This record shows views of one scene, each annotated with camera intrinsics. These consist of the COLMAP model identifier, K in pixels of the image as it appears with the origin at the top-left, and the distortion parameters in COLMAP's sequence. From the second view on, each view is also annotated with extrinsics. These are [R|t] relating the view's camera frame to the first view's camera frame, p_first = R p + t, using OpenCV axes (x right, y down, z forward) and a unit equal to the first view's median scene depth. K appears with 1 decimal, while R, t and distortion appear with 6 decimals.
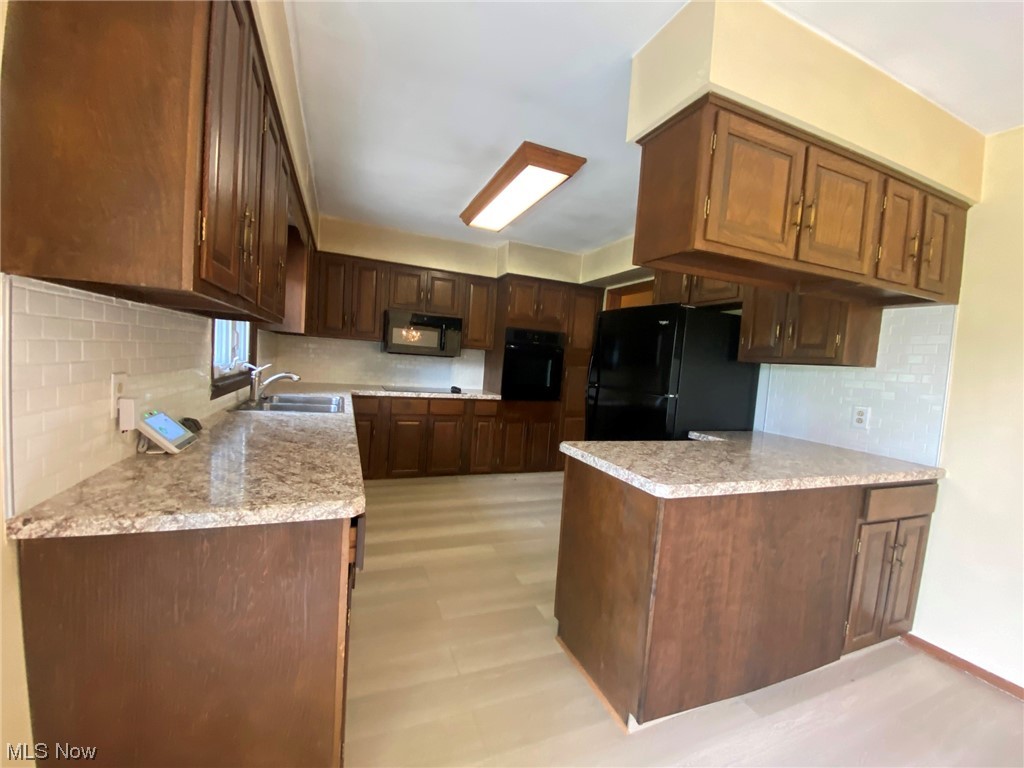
lens RADIAL K [[417.6, 0, 512.0], [0, 417.6, 384.0], [0, 0, 1]] dist [-0.000096, -0.000032]
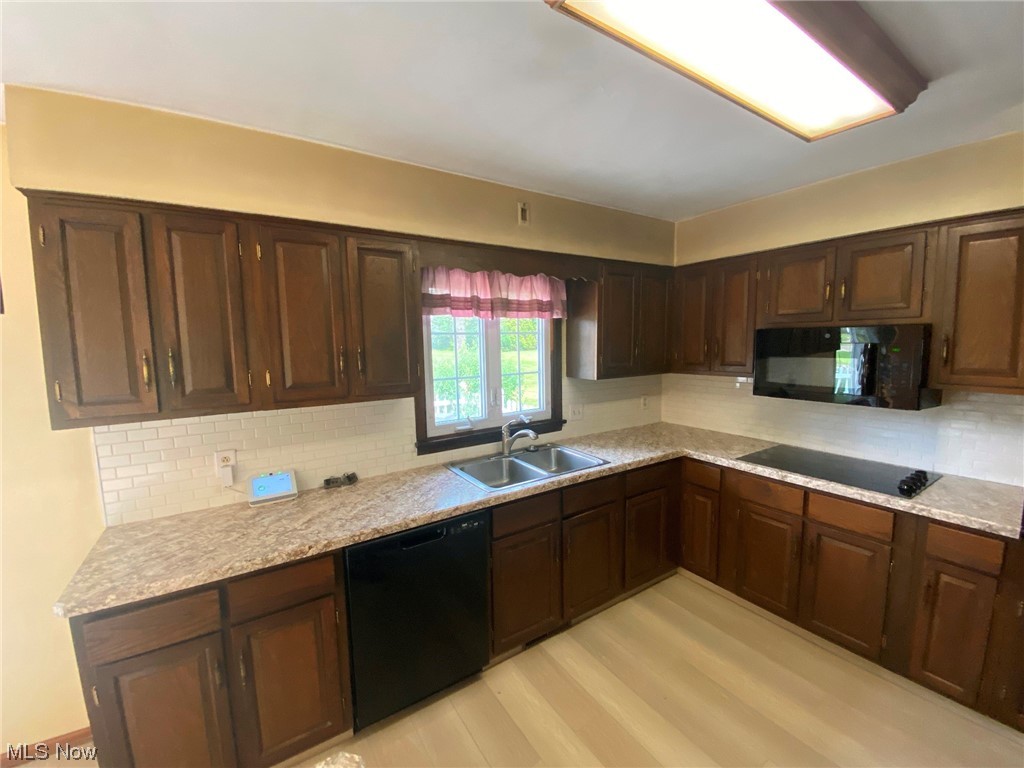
lens RADIAL K [[418.4, 0, 512.0], [0, 418.4, 384.0], [0, 0, 1]] dist [0.038899, -0.031606]
pose [[0.187969, 0.031115, -0.981682, 0.325418], [-0.023562, 0.999353, 0.027164, -0.131639], [0.981892, 0.018025, 0.188580, 0.667690]]
